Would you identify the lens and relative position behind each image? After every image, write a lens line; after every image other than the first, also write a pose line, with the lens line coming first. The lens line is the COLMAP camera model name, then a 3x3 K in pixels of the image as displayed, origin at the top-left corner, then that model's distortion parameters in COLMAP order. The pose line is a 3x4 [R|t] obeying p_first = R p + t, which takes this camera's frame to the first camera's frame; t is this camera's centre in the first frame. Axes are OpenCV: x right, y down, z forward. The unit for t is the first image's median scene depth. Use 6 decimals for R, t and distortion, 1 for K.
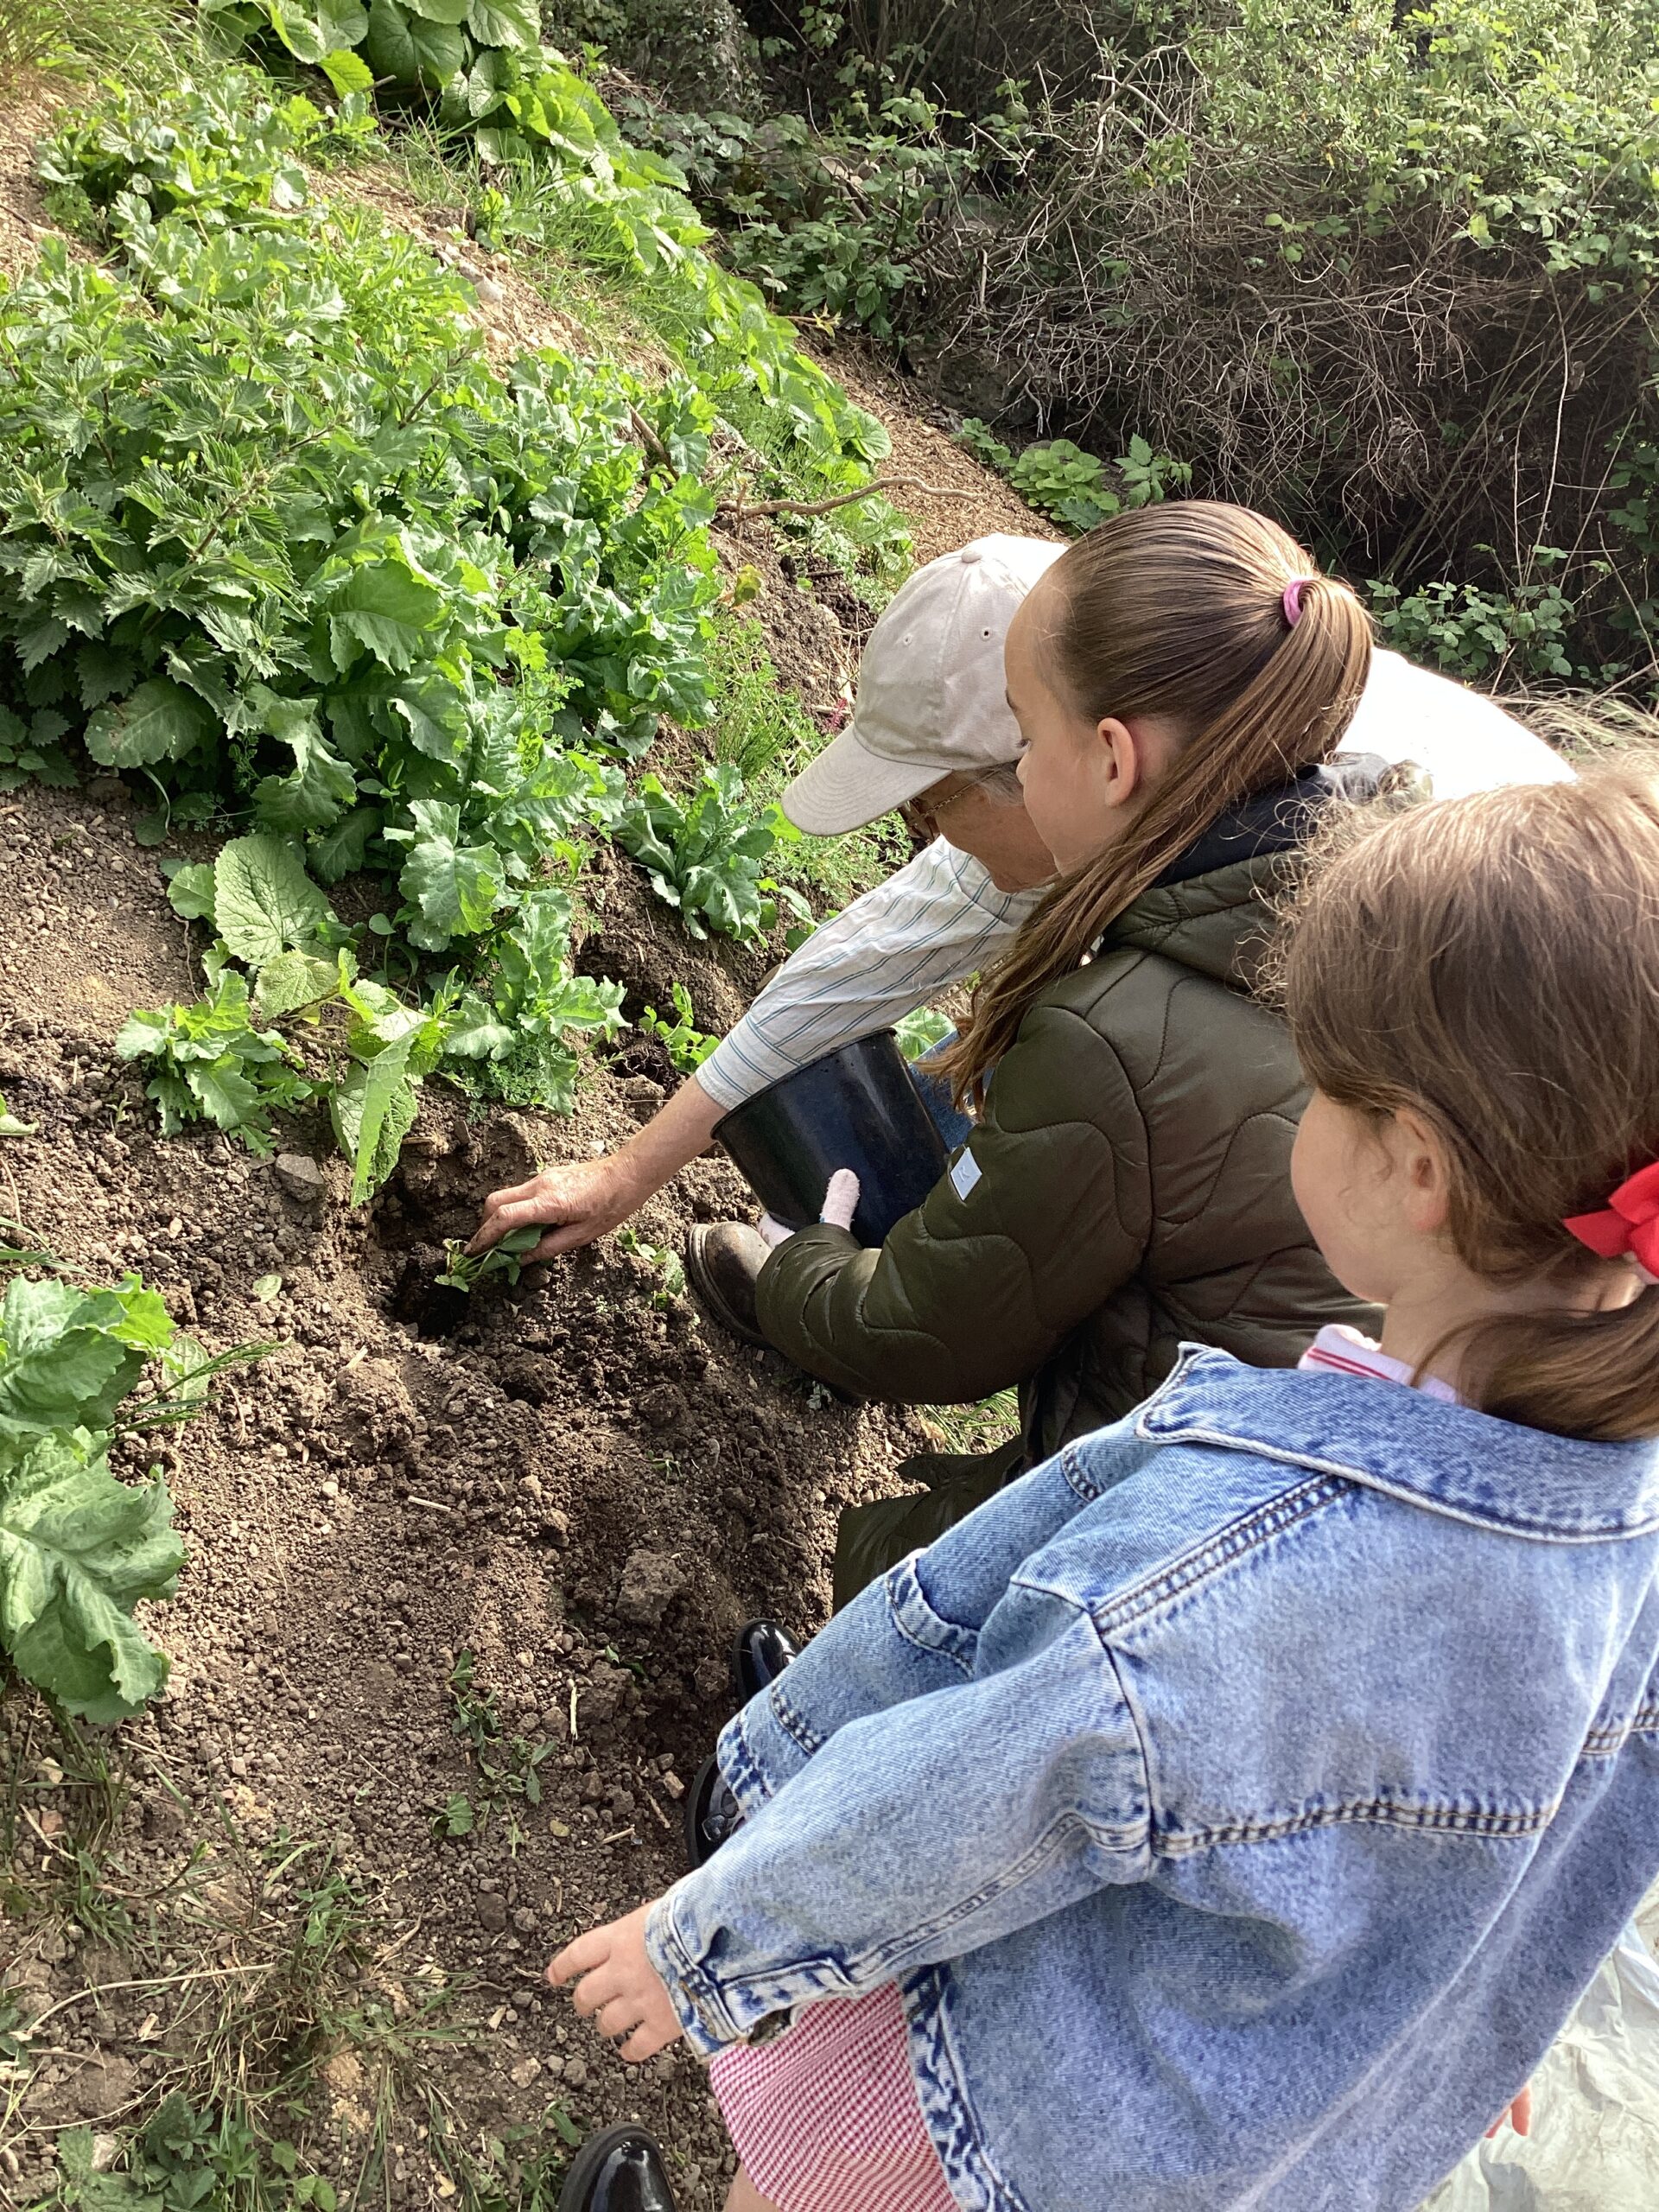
lens RADIAL K [[2001.6, 0, 829.5], [0, 2001.6, 1106.0], [0, 0, 1]] dist [0.079513, -0.130167]
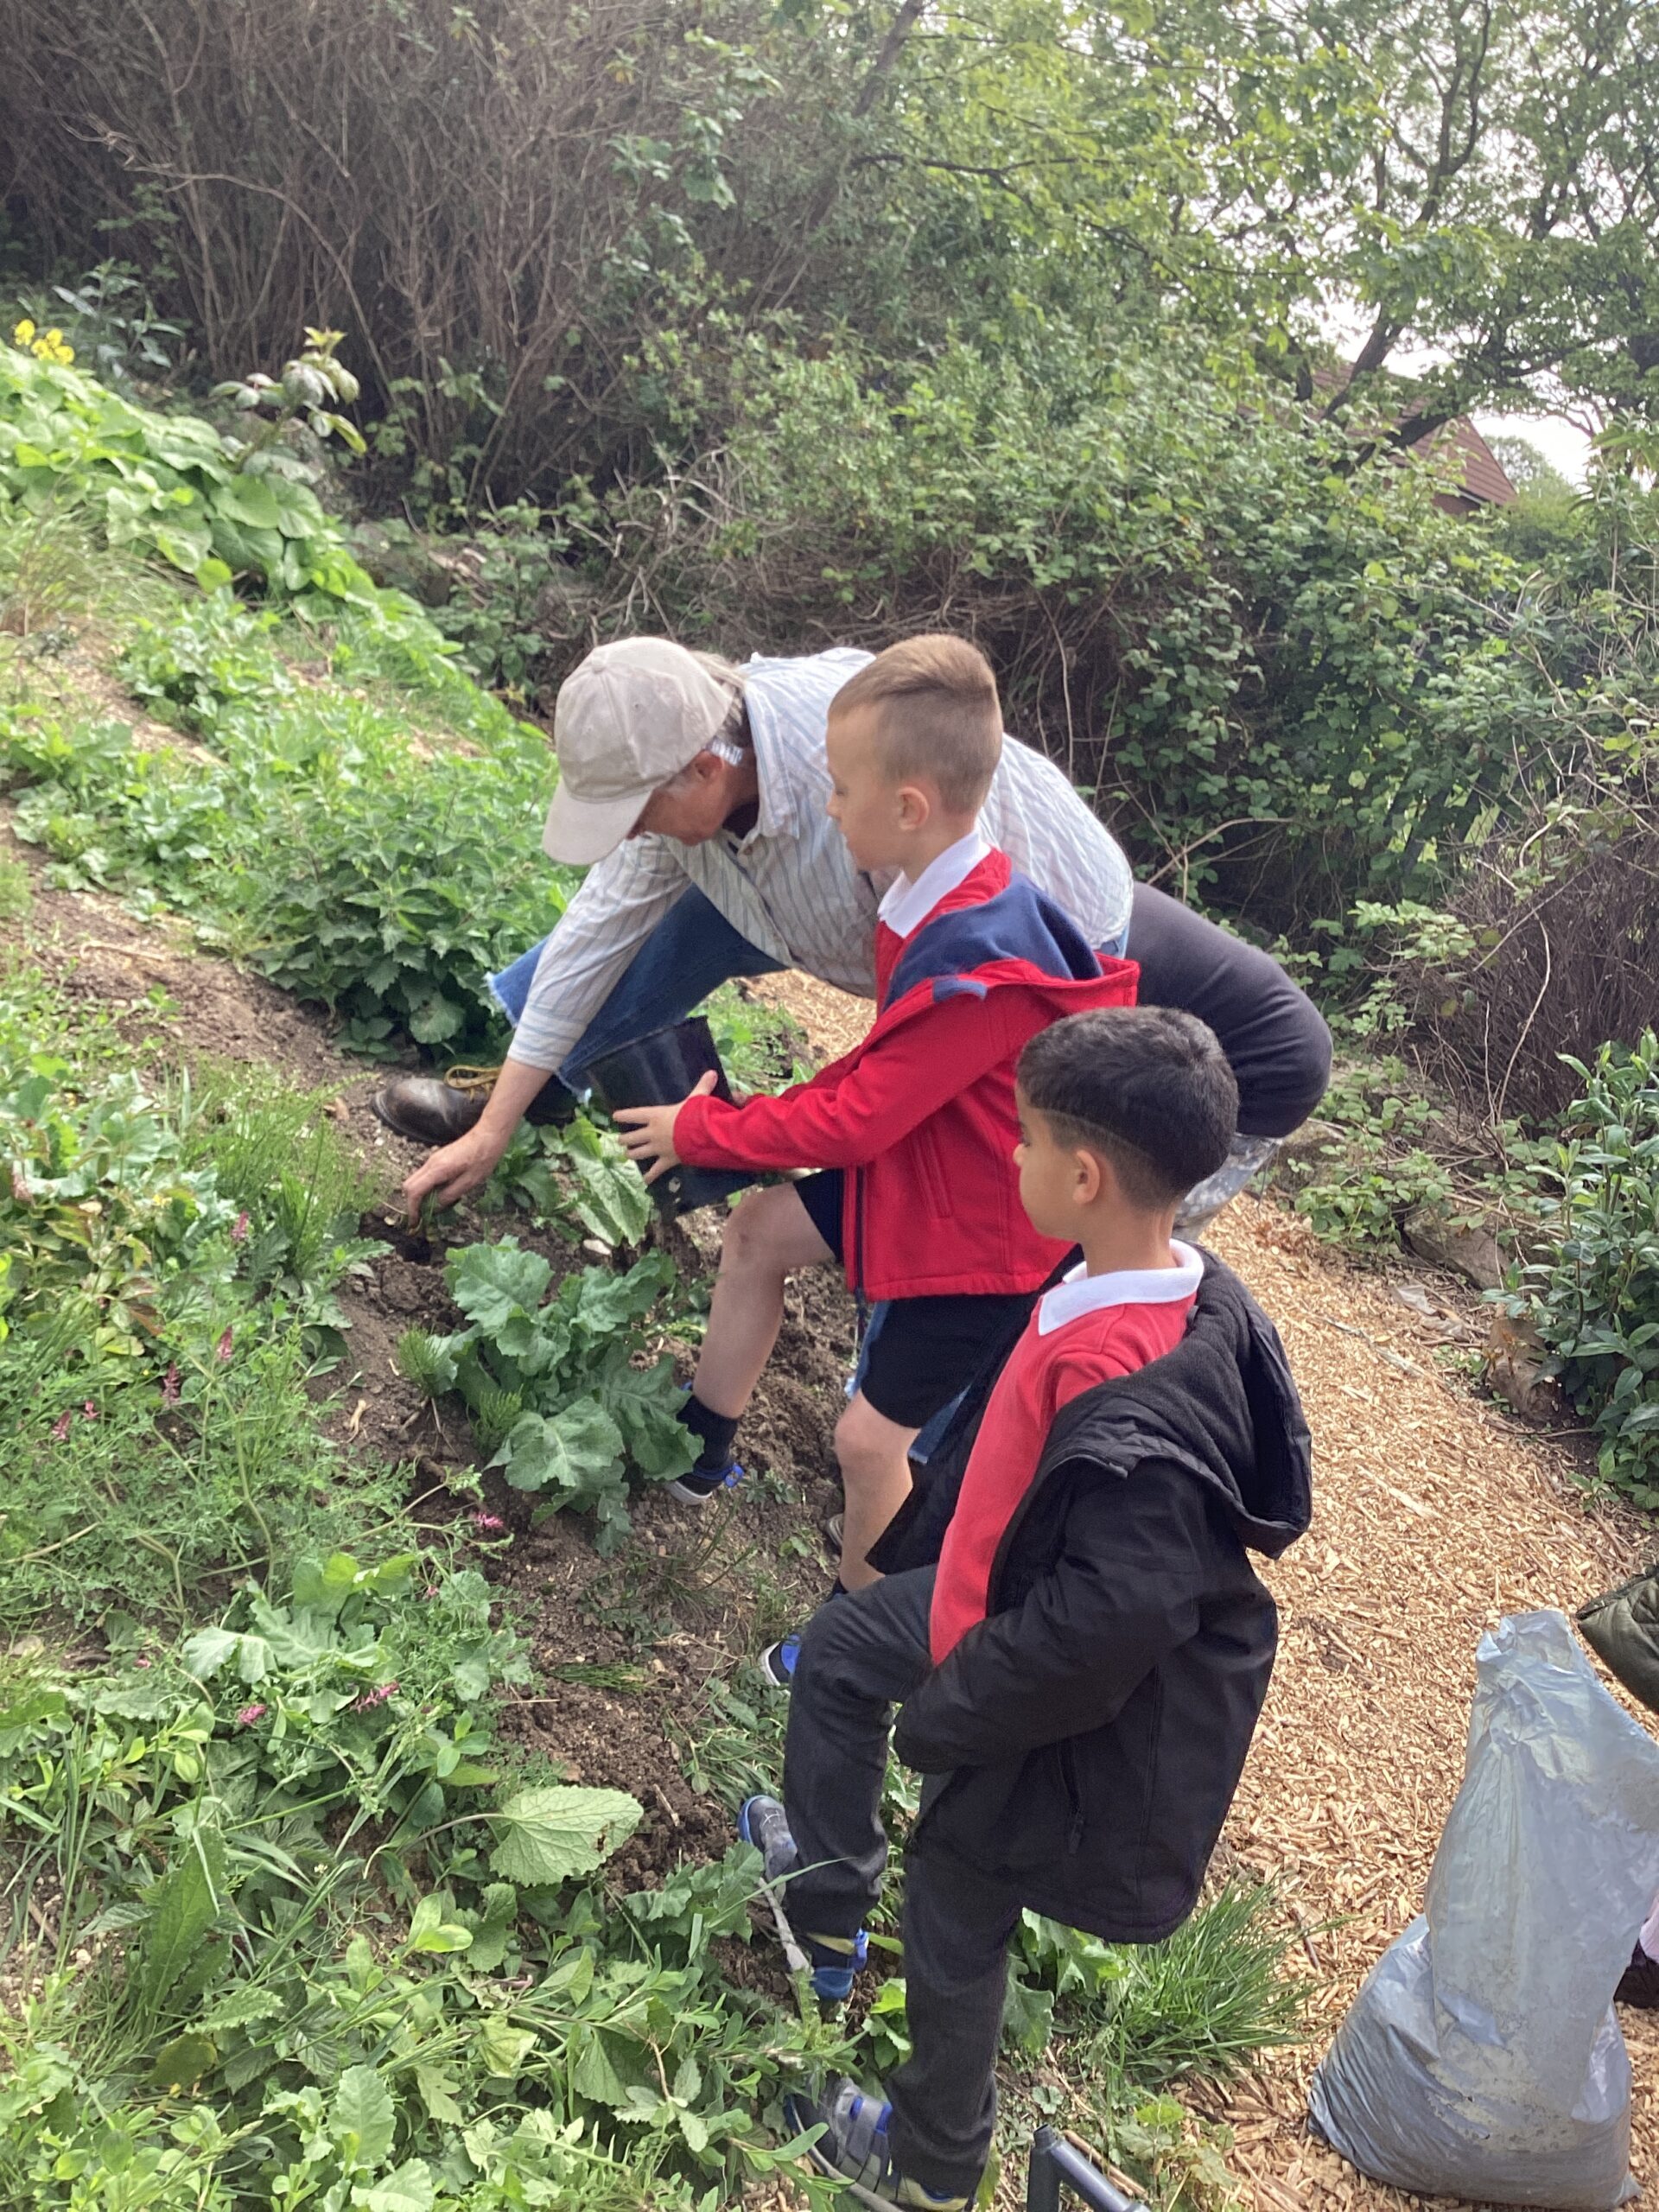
lens RADIAL K [[2001.6, 0, 829.5], [0, 2001.6, 1106.0], [0, 0, 1]] dist [0.079513, -0.130167]
pose [[0.962963, -0.166146, 0.212360, -0.174439], [0.193318, 0.974465, -0.114217, 0.065148], [-0.187961, 0.151040, 0.970493, -0.310321]]
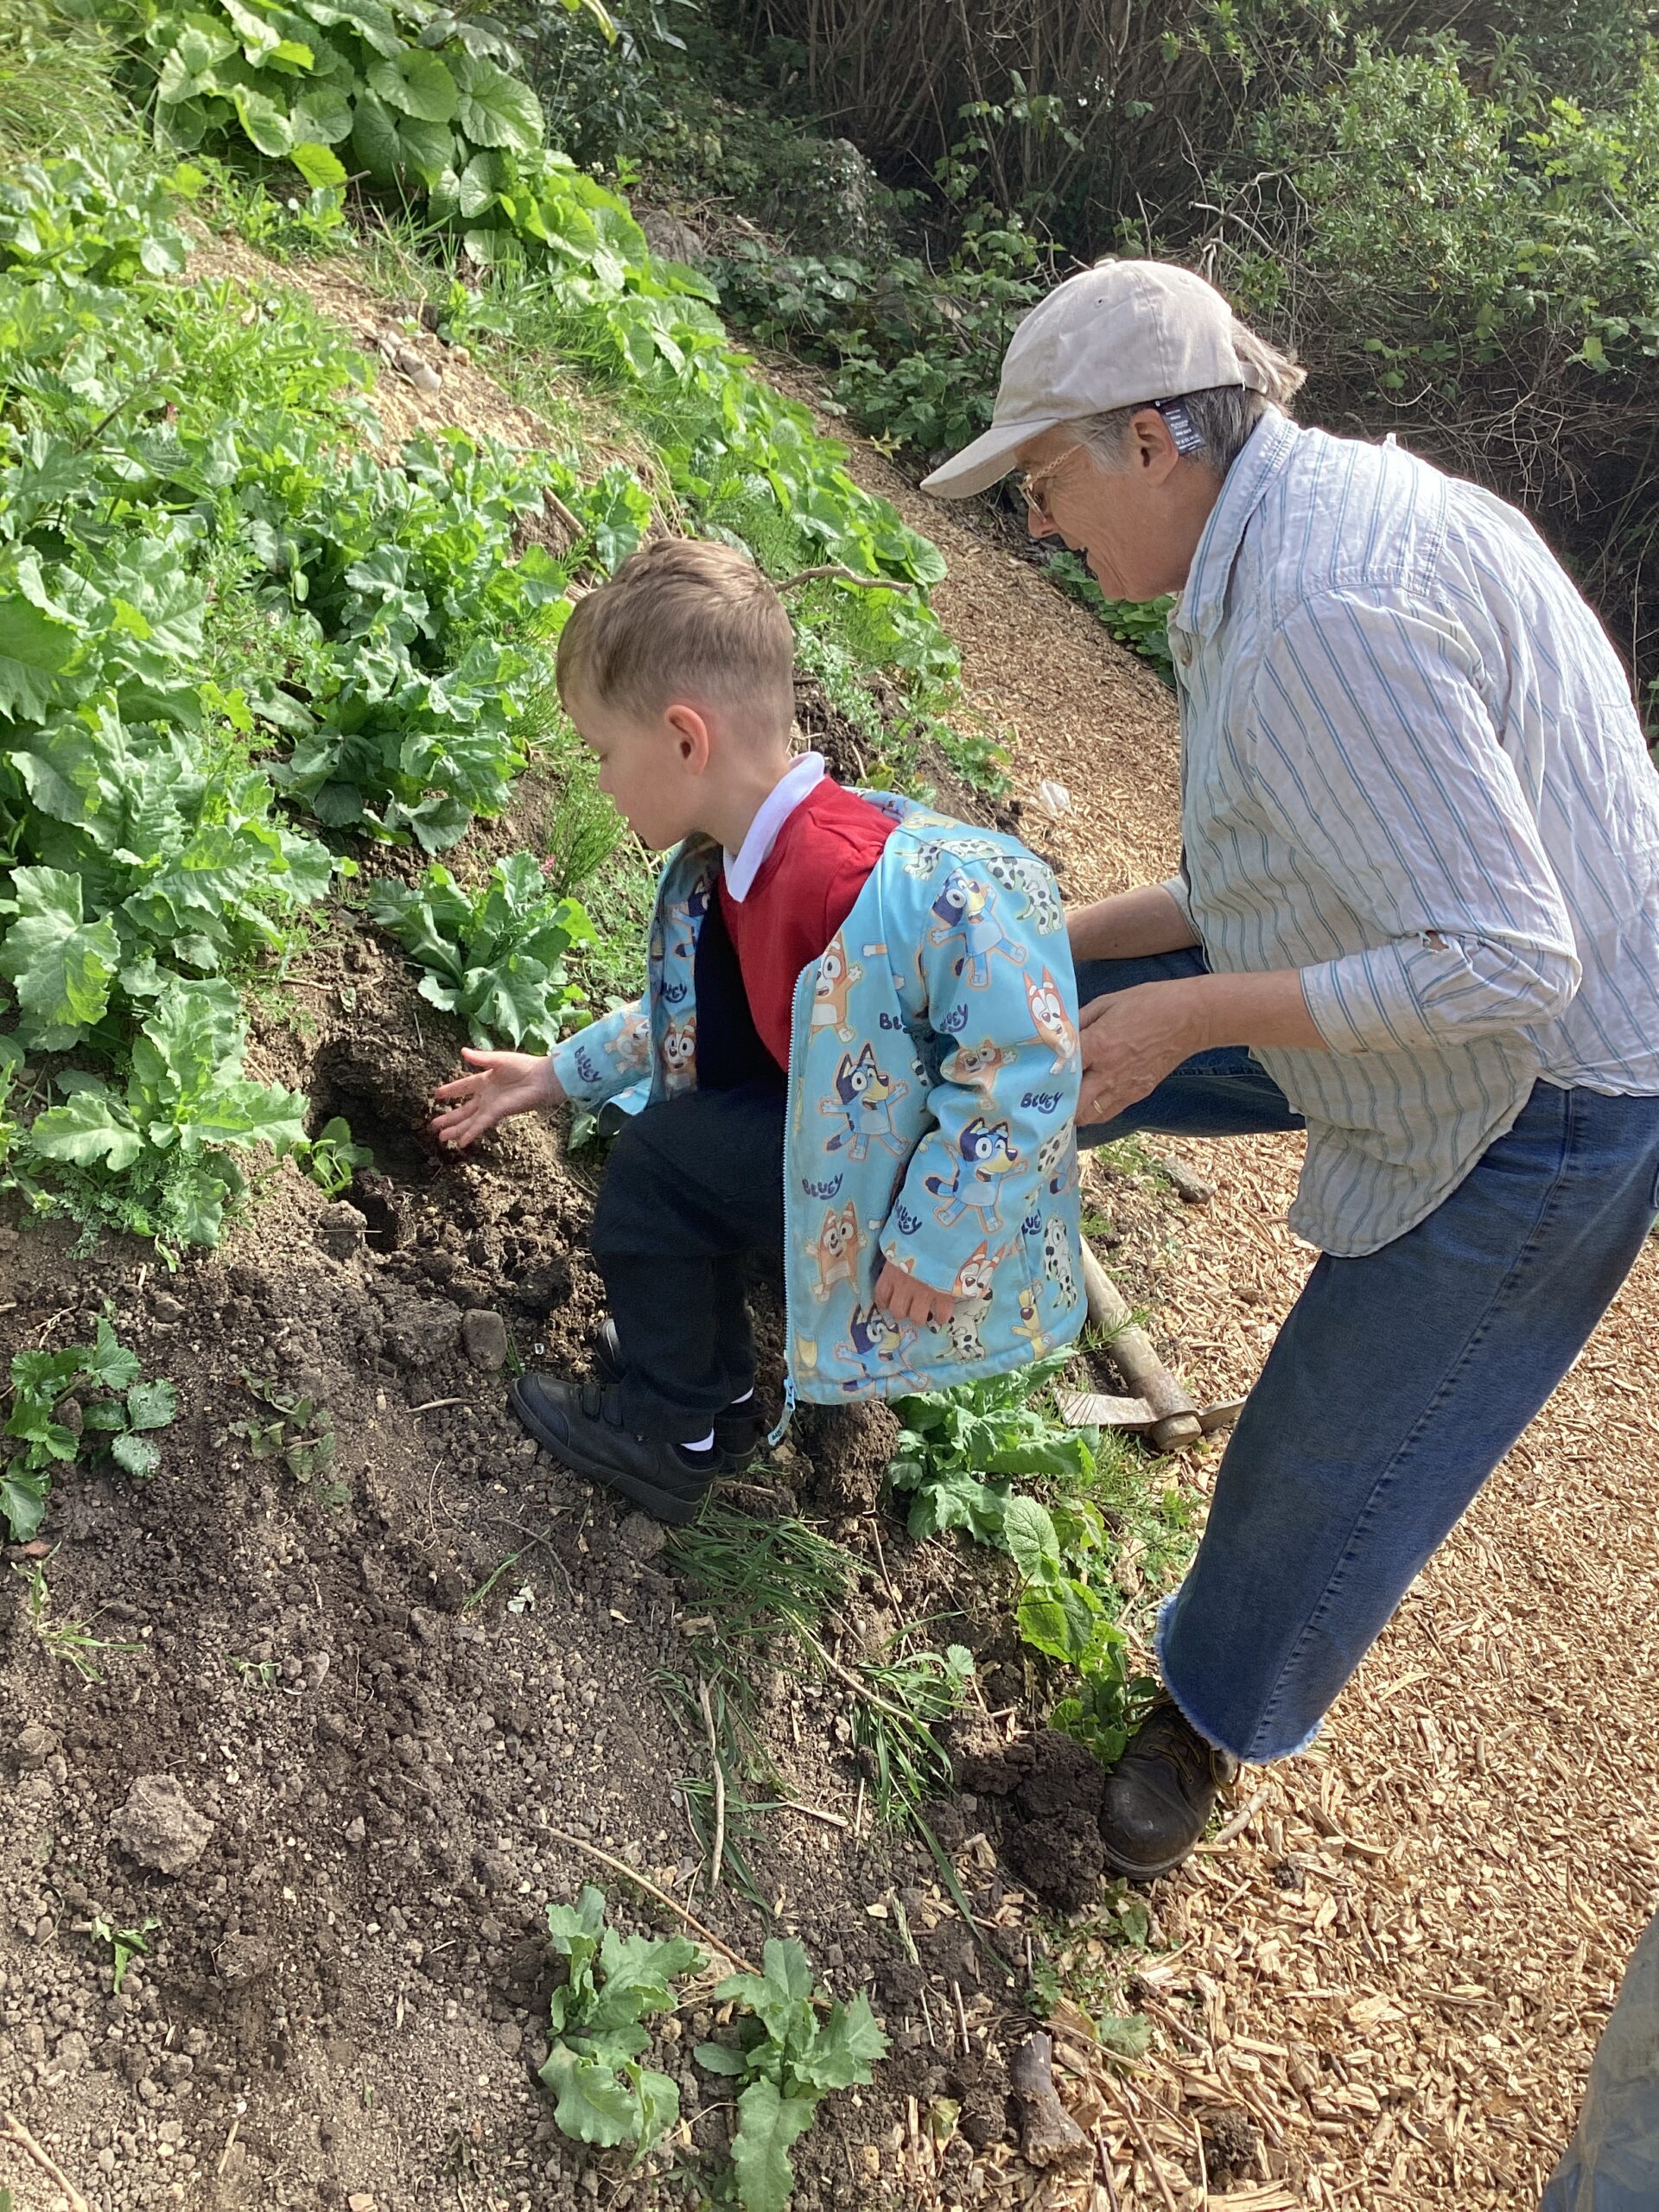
lens RADIAL K [[2034.0, 0, 826.0], [0, 2034.0, 1085.5], [0, 0, 1]] dist [0.115516, -0.207156]
pose [[0.995785, 0.028318, -0.087242, 0.093732], [-0.035764, 0.995739, -0.085002, 0.001246], [0.084463, 0.087764, 0.992554, 0.074394]]
